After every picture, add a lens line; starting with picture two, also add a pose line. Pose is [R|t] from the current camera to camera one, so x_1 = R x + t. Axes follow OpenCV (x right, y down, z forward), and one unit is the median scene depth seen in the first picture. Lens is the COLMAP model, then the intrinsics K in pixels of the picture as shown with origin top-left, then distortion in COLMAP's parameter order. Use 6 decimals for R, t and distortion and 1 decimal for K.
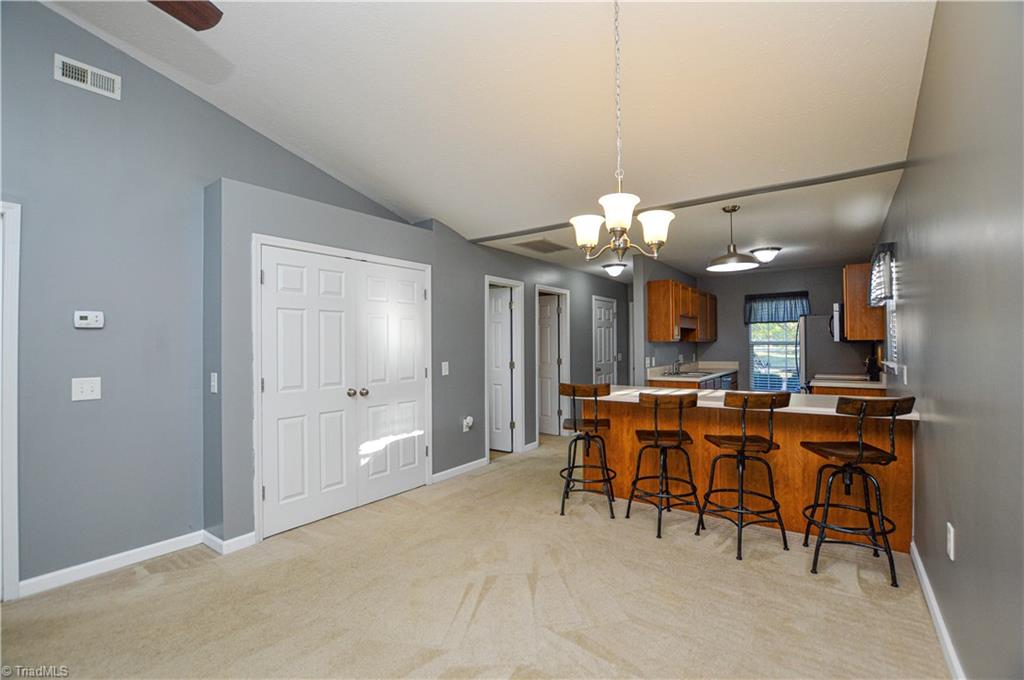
lens RADIAL K [[459.8, 0, 516.0], [0, 459.8, 338.9], [0, 0, 1]] dist [-0.027212, 0.001276]
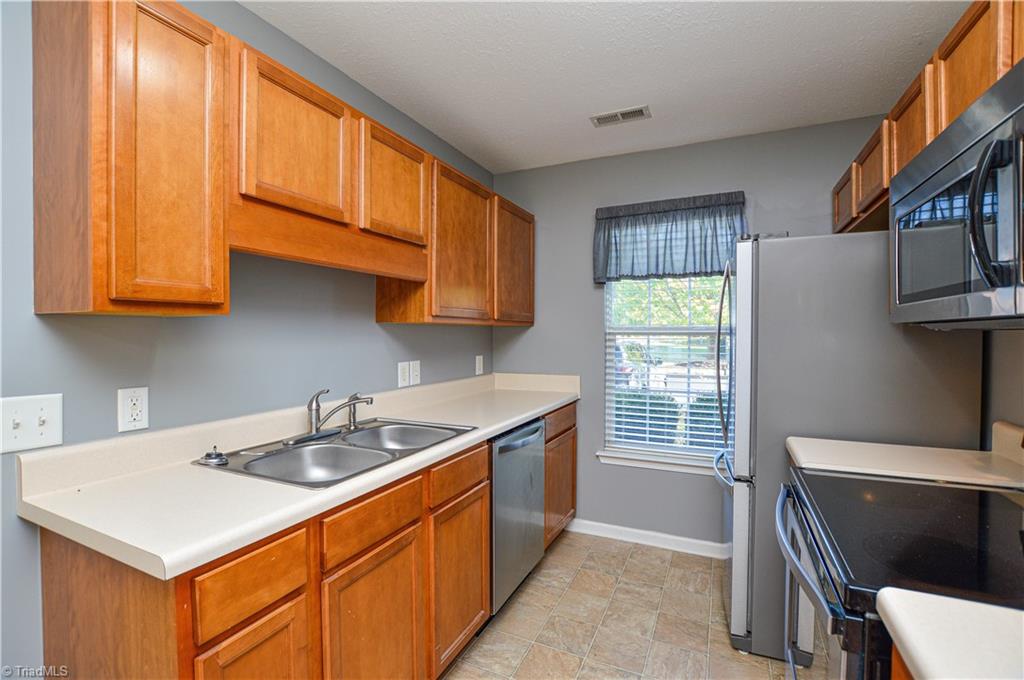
lens RADIAL K [[459.8, 0, 510.8], [0, 459.8, 338.4], [0, 0, 1]] dist [-0.027212, 0.001276]
pose [[0.984460, 0.005735, 0.175518, 0.381360], [-0.009666, 0.999721, 0.021546, 0.009201], [-0.175345, -0.022908, 0.984240, 0.654606]]
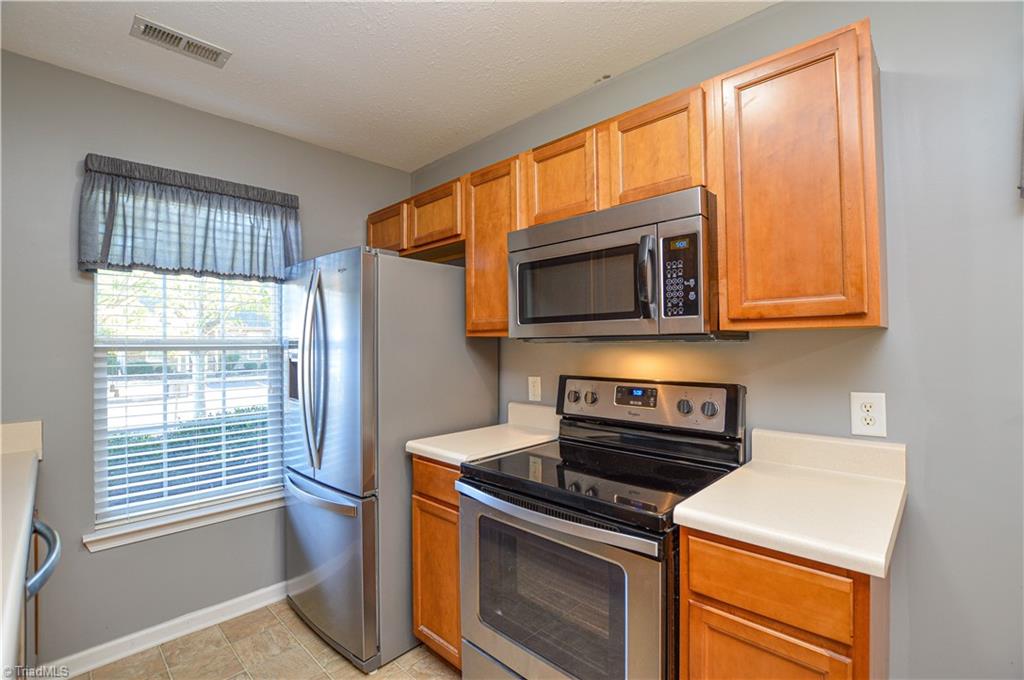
lens RADIAL K [[459.8, 0, 512.8], [0, 459.8, 339.2], [0, 0, 1]] dist [-0.027212, 0.001276]
pose [[0.148432, 0.016929, 0.988778, 0.311971], [-0.004753, 0.999854, -0.016405, 0.010219], [-0.988911, -0.002264, 0.148491, 0.773814]]
